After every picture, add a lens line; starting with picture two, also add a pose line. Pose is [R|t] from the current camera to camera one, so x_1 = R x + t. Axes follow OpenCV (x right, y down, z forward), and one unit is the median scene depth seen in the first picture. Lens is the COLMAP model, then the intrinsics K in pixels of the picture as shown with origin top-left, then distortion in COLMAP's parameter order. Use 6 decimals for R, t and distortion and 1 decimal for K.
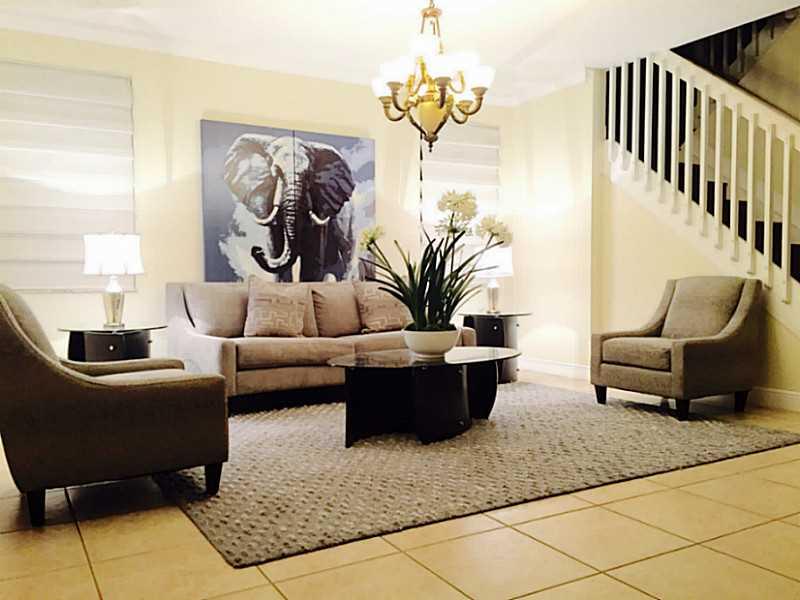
lens RADIAL K [[684.6, 0, 400.8], [0, 684.6, 294.7], [0, 0, 1]] dist [0.063748, -0.082225]
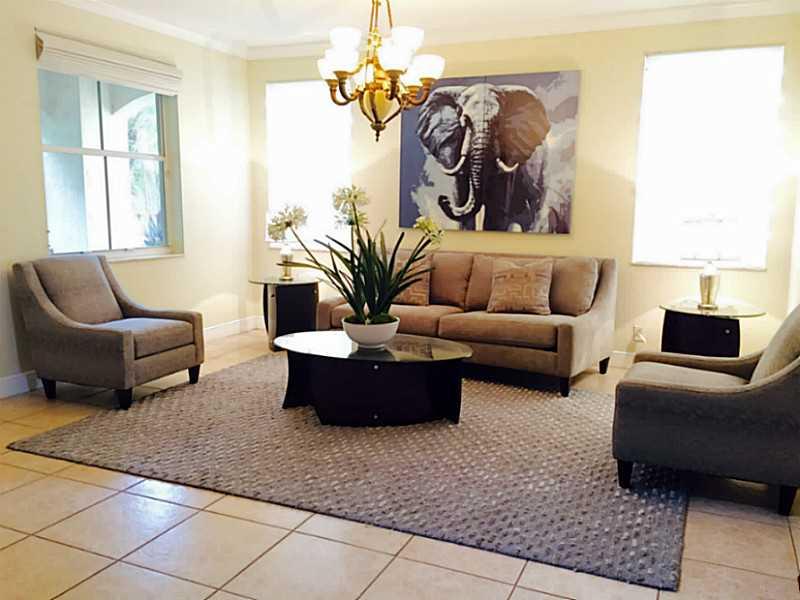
lens RADIAL K [[684.6, 0, 401.6], [0, 684.6, 304.5], [0, 0, 1]] dist [0.063748, -0.082225]
pose [[0.571438, 0.141211, -0.808404, 0.626761], [-0.039497, 0.988675, 0.144781, -0.053297], [0.819694, -0.050804, 0.570544, 0.319649]]
